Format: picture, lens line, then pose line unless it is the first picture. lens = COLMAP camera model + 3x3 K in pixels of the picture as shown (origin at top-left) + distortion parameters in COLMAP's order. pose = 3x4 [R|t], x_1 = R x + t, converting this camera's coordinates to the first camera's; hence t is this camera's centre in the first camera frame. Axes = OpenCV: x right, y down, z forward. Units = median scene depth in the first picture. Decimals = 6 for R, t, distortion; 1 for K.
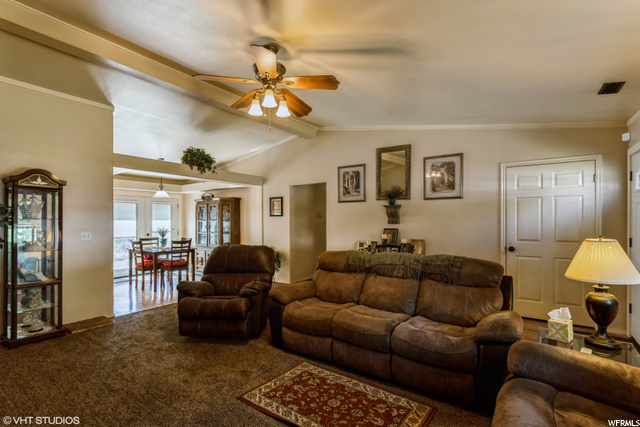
lens RADIAL K [[304.8, 0, 318.5], [0, 304.8, 218.3], [0, 0, 1]] dist [0.005601, 0.001166]
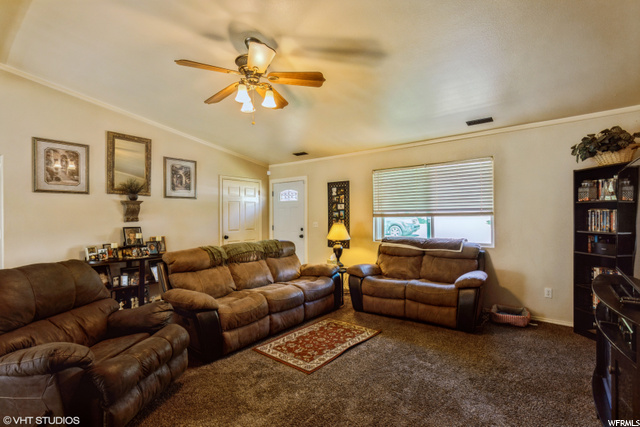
lens RADIAL K [[301.9, 0, 318.3], [0, 301.9, 212.8], [0, 0, 1]] dist [-0.001584, -0.000142]
pose [[0.071998, 0.010974, 0.997344, -0.677222], [0.004655, 0.999925, -0.011338, 0.005222], [-0.997394, 0.005459, 0.071941, 0.436831]]
